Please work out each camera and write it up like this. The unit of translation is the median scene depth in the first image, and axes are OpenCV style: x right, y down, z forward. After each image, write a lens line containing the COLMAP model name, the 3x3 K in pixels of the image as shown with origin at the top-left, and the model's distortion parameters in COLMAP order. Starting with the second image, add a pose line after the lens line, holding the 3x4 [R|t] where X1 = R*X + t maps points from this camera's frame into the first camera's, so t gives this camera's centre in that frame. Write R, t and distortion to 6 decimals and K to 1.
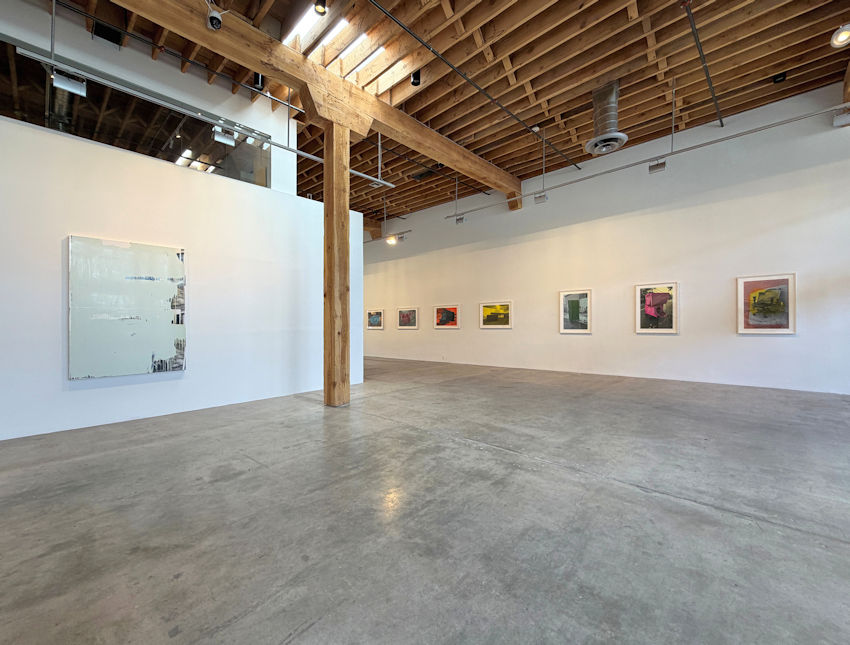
lens RADIAL K [[352.1, 0, 430.3], [0, 352.1, 323.5], [0, 0, 1]] dist [-0.002196, -0.000597]
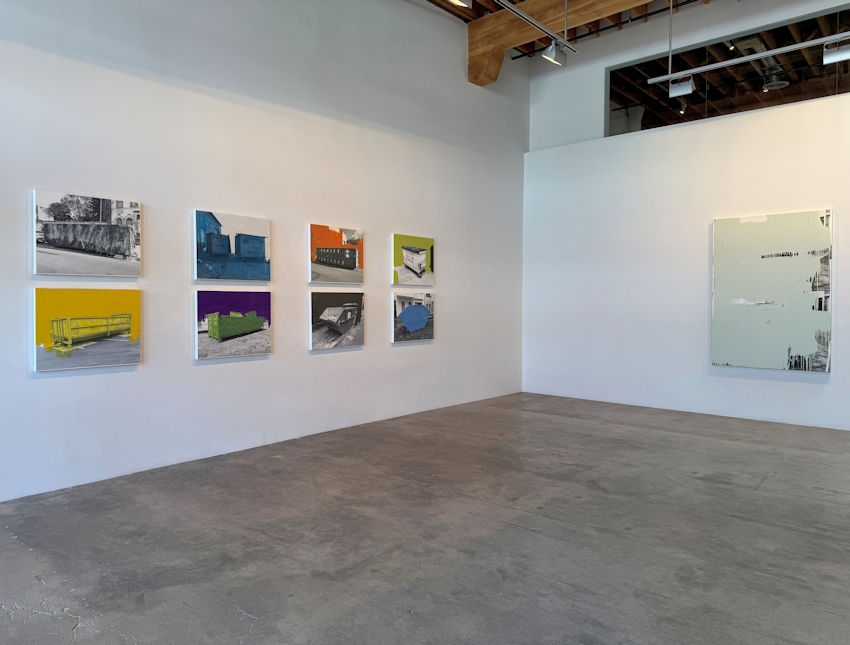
lens RADIAL K [[608.6, 0, 424.5], [0, 608.6, 313.5], [0, 0, 1]] dist [0.055514, -0.062475]
pose [[0.036280, 0.032308, -0.998819, 0.584792], [0.005265, 0.999457, 0.032520, -0.040300], [0.999328, -0.006438, 0.036090, 0.093939]]
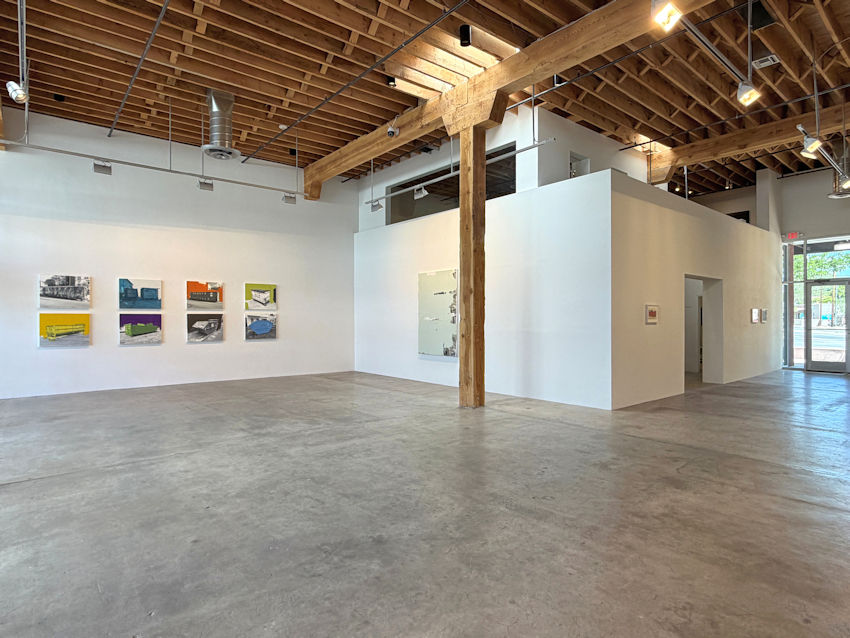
lens RADIAL K [[486.3, 0, 421.5], [0, 486.3, 318.5], [0, 0, 1]] dist [-0.000041, 0.006880]
pose [[-0.129049, 0.013586, -0.991545, 1.224901], [0.007501, 0.999891, 0.012724, -0.044080], [0.991610, -0.005795, -0.129137, 1.123532]]
